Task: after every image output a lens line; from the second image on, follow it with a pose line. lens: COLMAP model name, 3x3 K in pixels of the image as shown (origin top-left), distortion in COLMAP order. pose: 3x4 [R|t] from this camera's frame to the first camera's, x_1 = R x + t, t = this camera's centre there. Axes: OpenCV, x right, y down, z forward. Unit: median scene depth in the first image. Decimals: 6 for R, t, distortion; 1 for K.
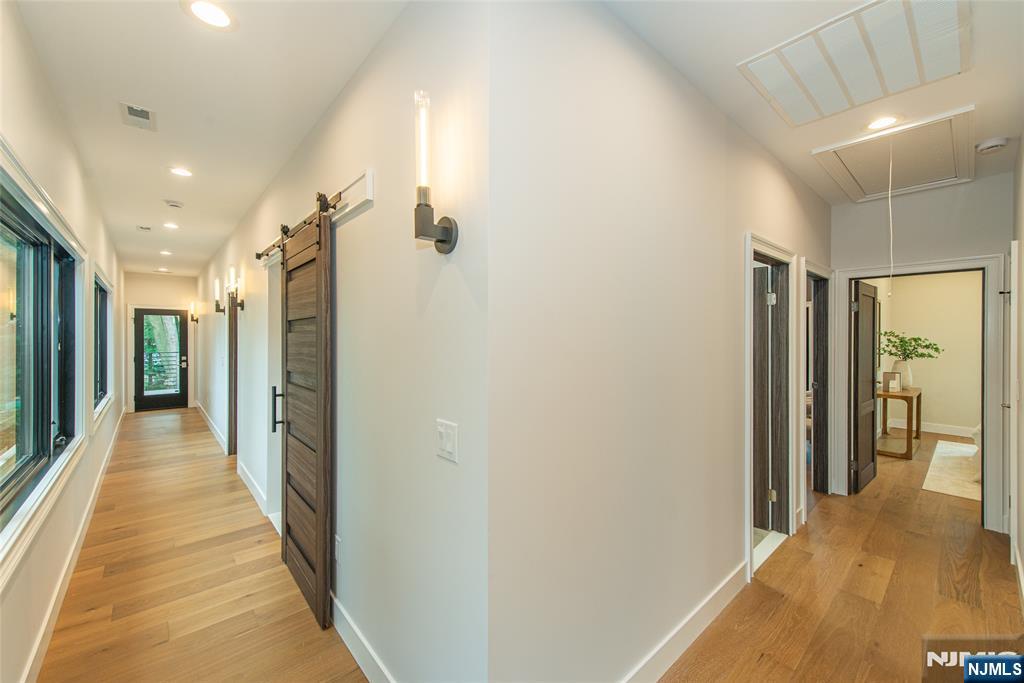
lens RADIAL K [[402.4, 0, 509.7], [0, 402.4, 338.5], [0, 0, 1]] dist [0.011324, -0.001164]
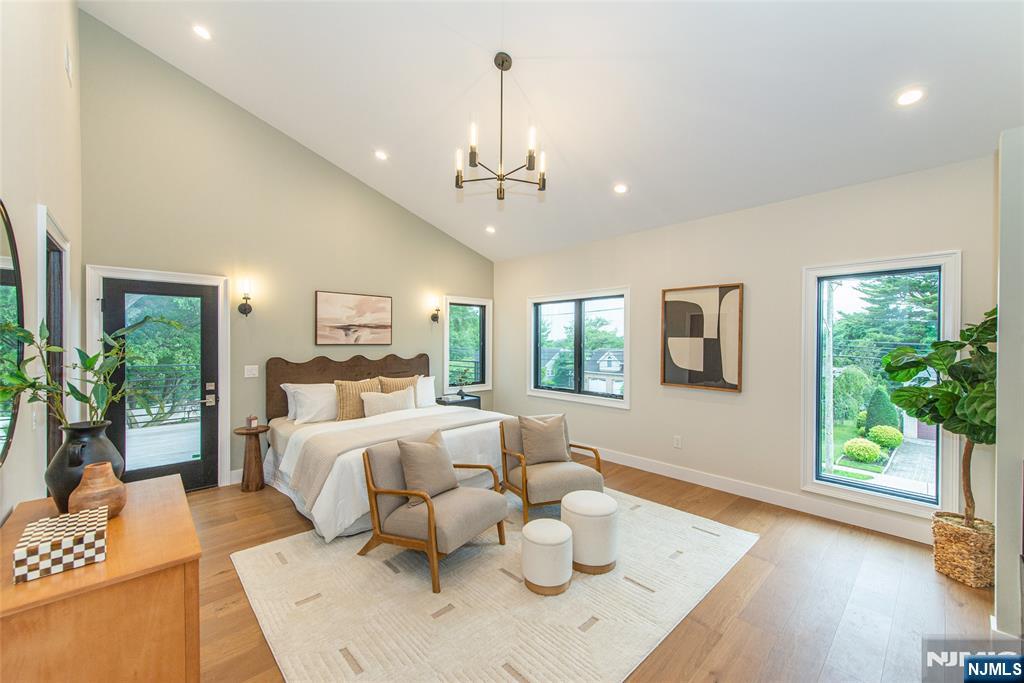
lens RADIAL K [[402.4, 0, 510.7], [0, 402.4, 344.3], [0, 0, 1]] dist [0.011324, -0.001164]
pose [[0.999187, 0.002027, 0.040269, -0.468922], [-0.002214, 0.999987, 0.004613, -0.004384], [-0.040260, -0.004698, 0.999178, 0.507882]]
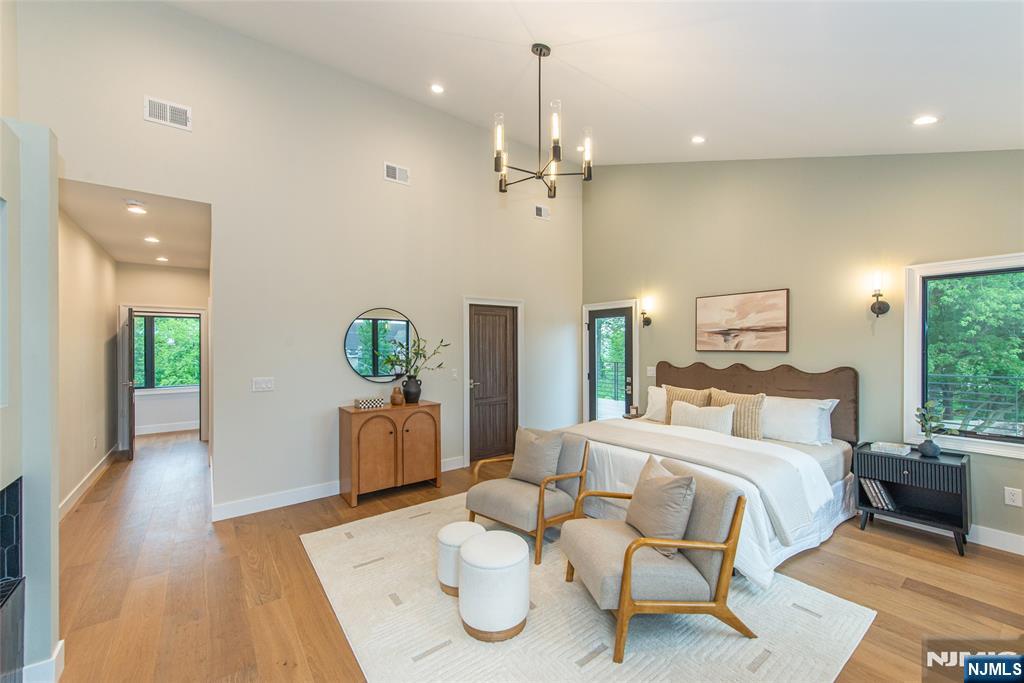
lens RADIAL K [[402.4, 0, 508.1], [0, 402.4, 343.3], [0, 0, 1]] dist [0.011324, -0.001164]
pose [[-0.069665, -0.003038, -0.997566, -0.131388], [-0.000609, 0.999995, -0.003003, -0.009048], [0.997570, 0.000399, -0.069667, 0.850914]]
